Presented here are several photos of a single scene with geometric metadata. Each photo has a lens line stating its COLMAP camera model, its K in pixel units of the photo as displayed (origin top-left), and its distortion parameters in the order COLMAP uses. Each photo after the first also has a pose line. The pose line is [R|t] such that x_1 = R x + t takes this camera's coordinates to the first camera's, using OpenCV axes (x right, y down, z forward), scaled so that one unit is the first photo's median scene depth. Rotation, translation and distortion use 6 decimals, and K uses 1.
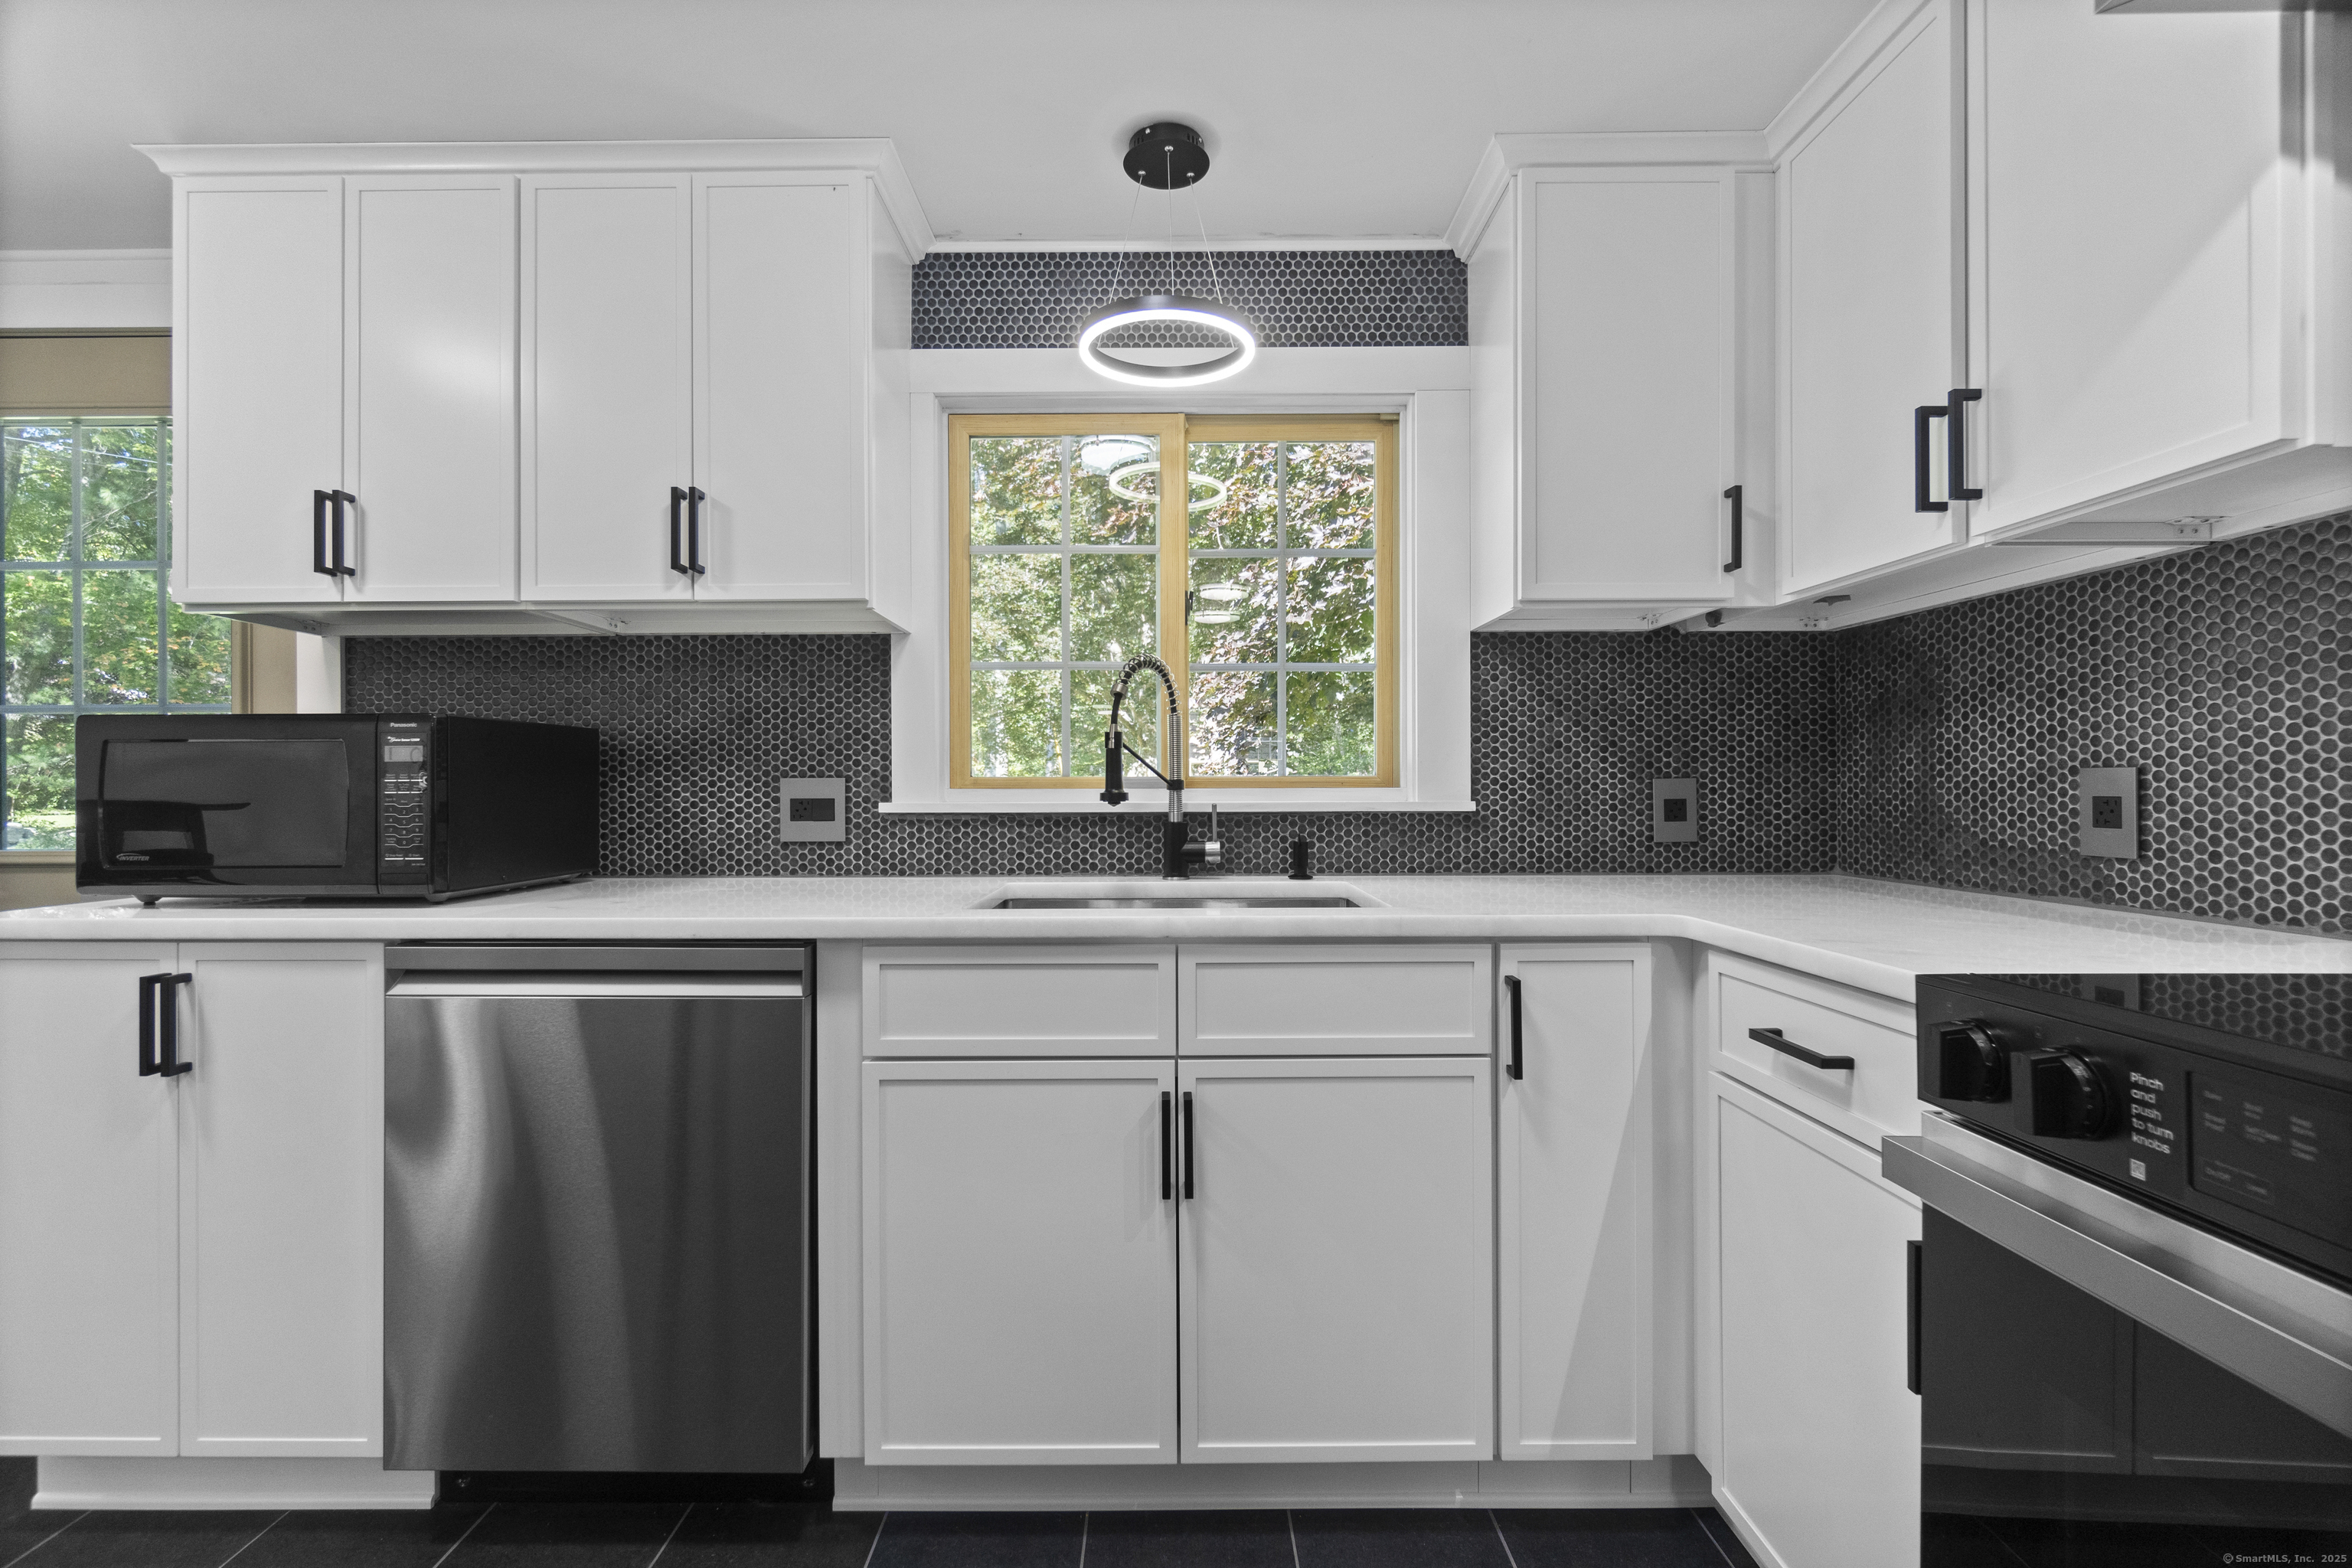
lens RADIAL K [[1016.9, 0, 1169.0], [0, 1016.9, 784.9], [0, 0, 1]] dist [-0.004838, -0.000719]
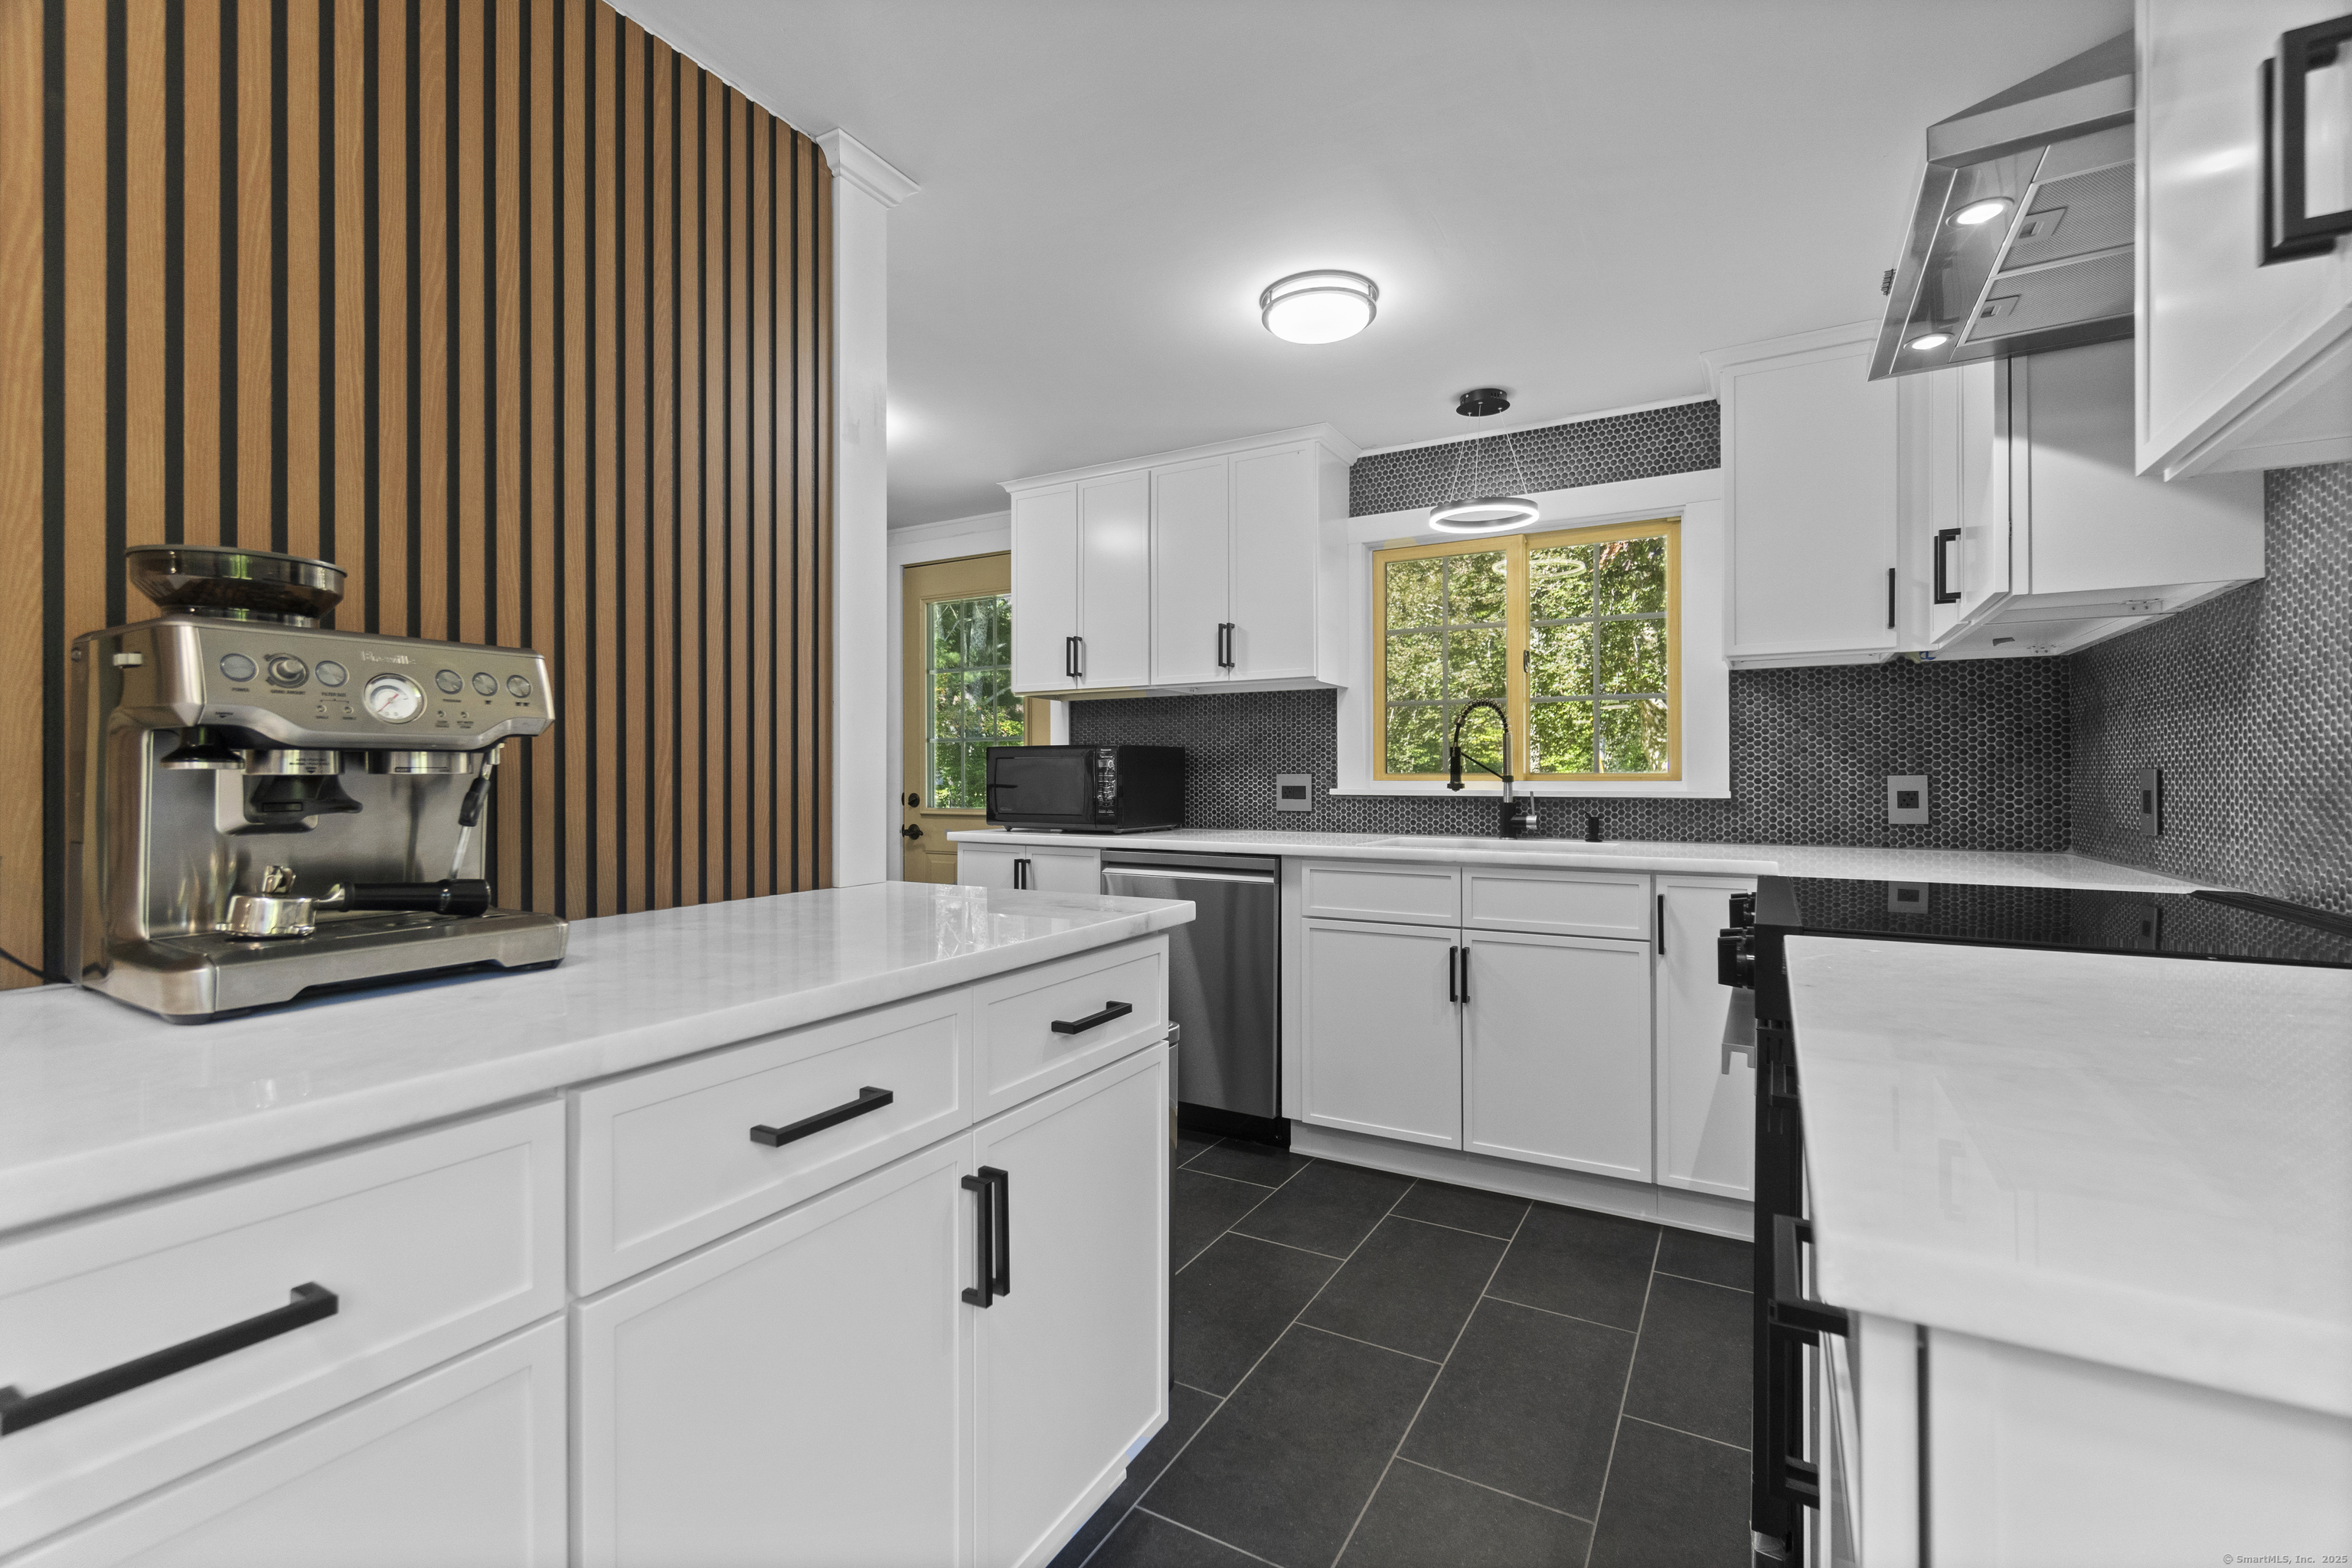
lens RADIAL K [[1016.9, 0, 1170.6], [0, 1016.9, 770.9], [0, 0, 1]] dist [-0.004838, -0.000719]
pose [[0.866475, -0.000162, -0.499220, 0.330327], [-0.002290, 0.999988, -0.004298, -0.004188], [0.499215, 0.004867, 0.866464, -0.600574]]
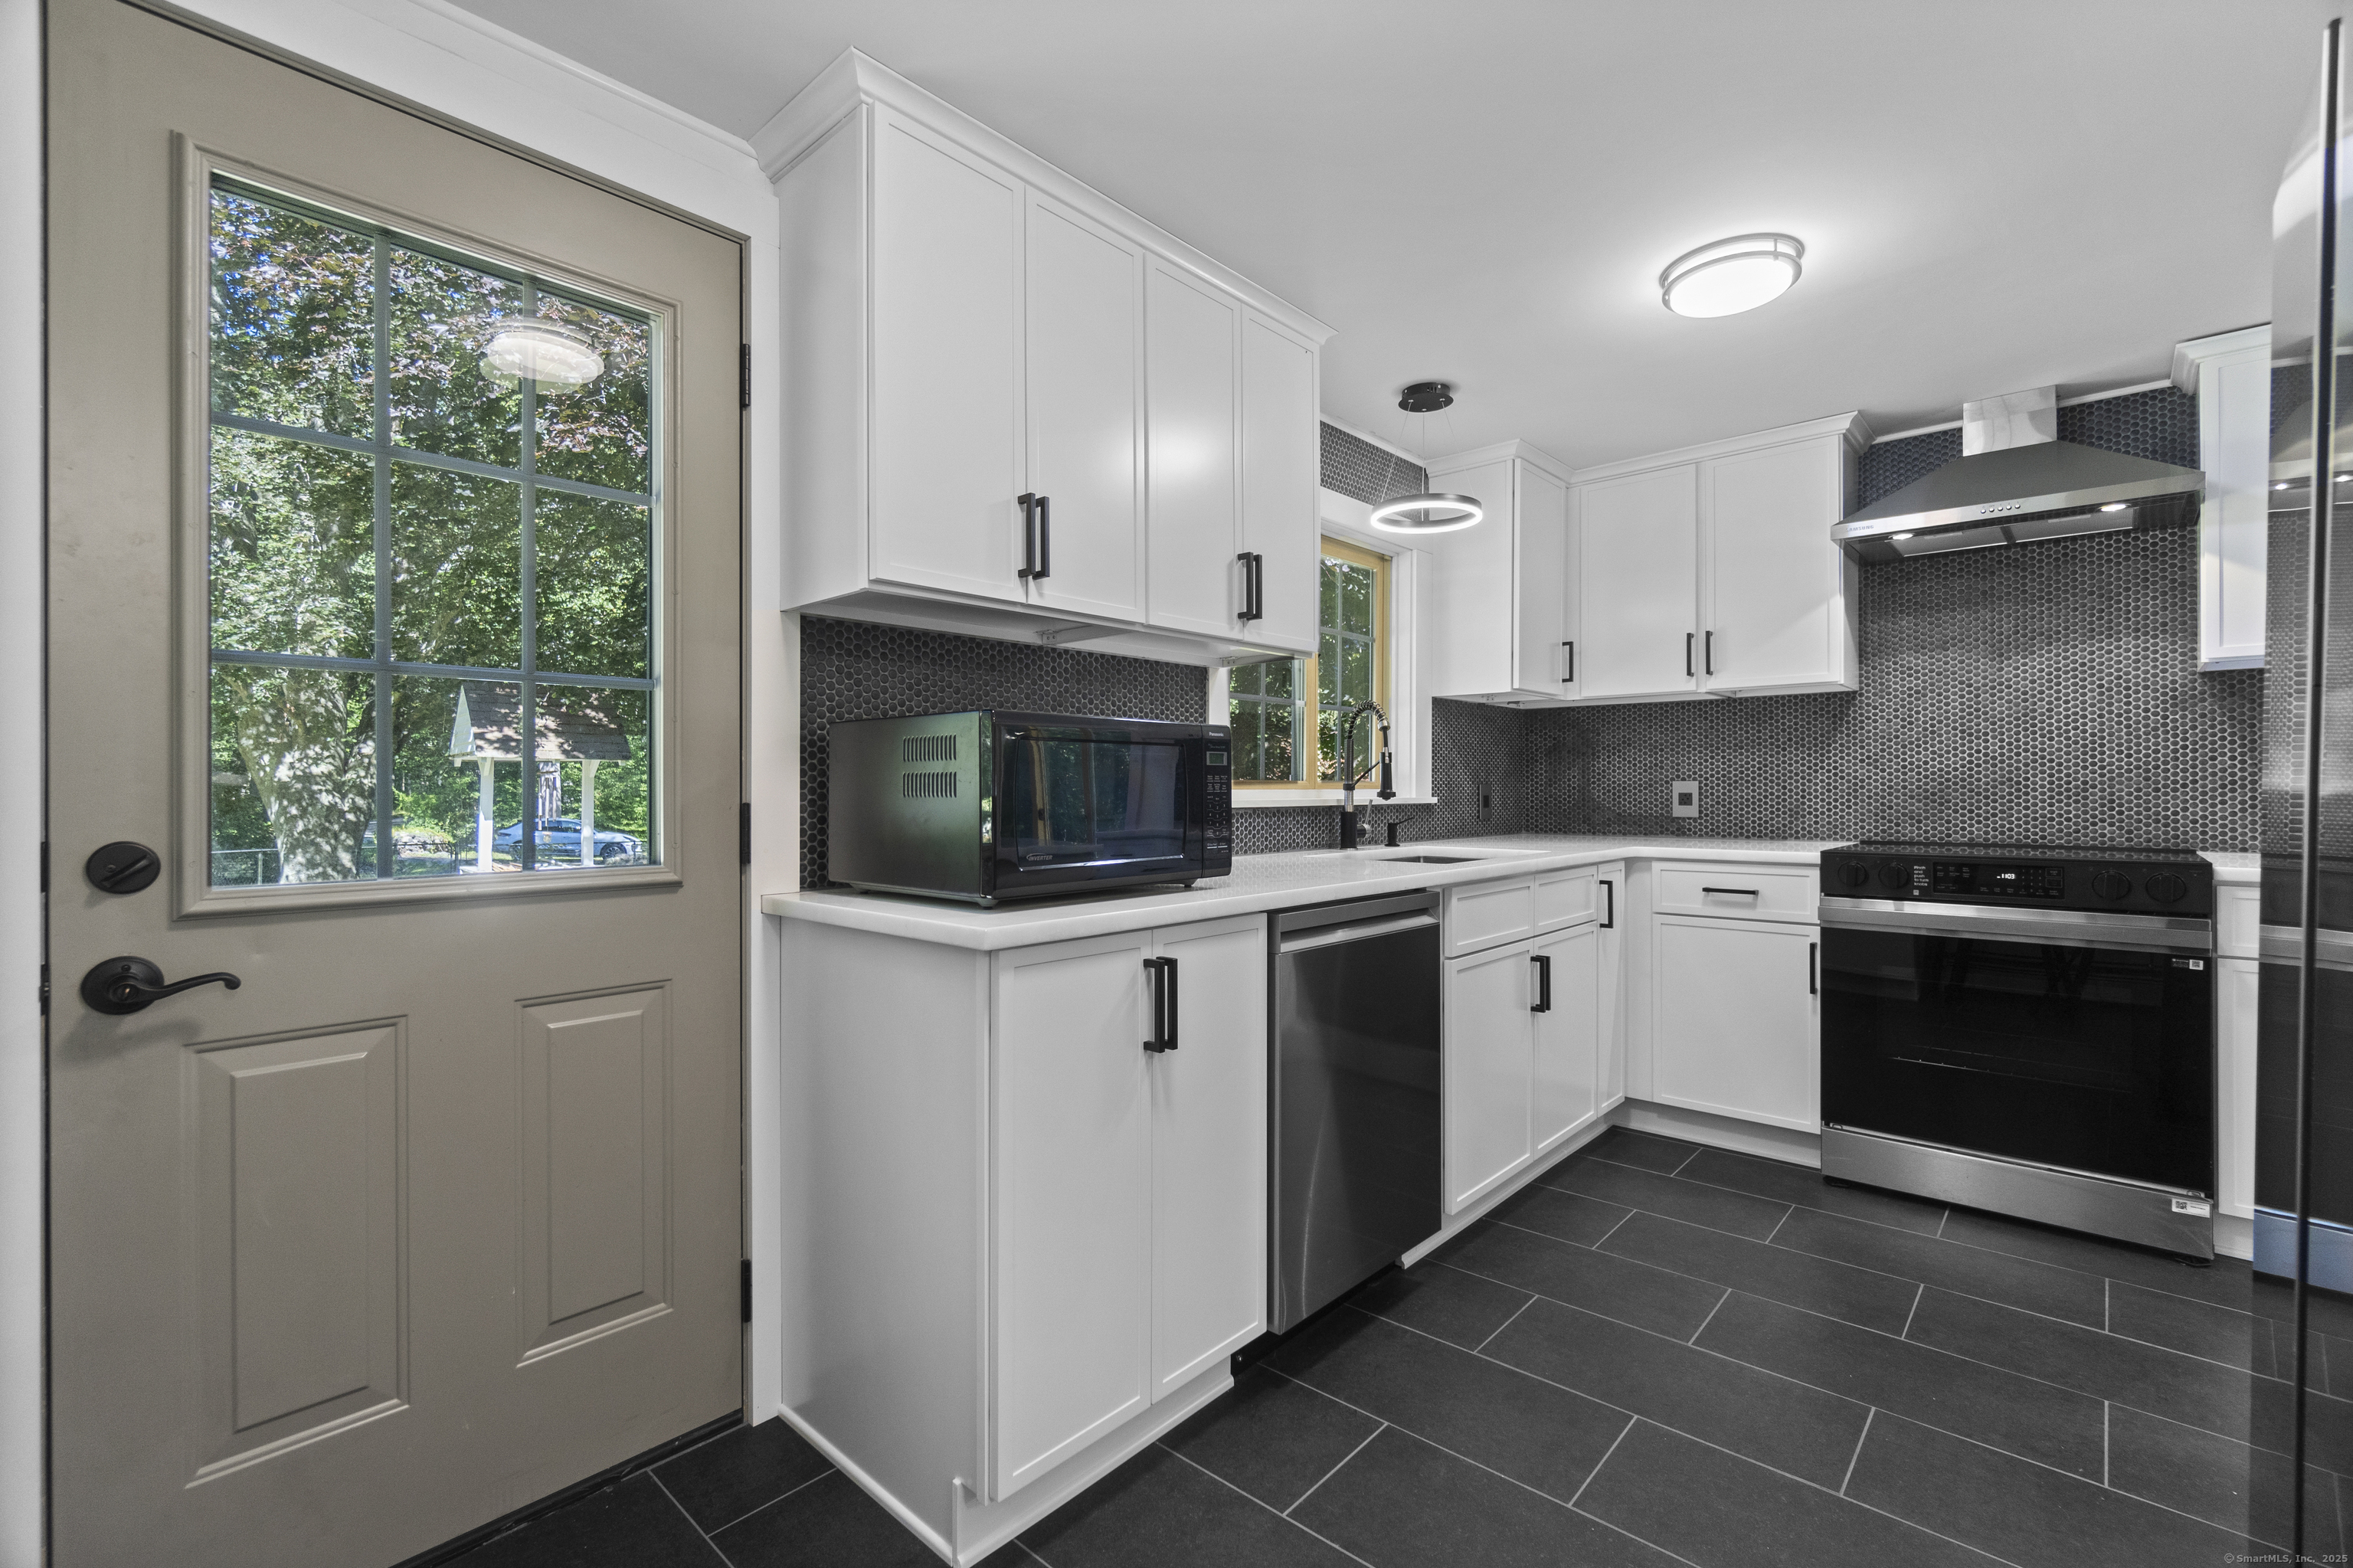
lens RADIAL K [[1017.3, 0, 1161.2], [0, 1017.3, 788.4], [0, 0, 1]] dist [-0.004838, -0.000719]
pose [[0.679368, 0.002108, 0.733795, -1.258904], [-0.000762, 0.999997, -0.002167, 0.005350], [-0.733798, 0.000913, 0.679367, 0.179849]]
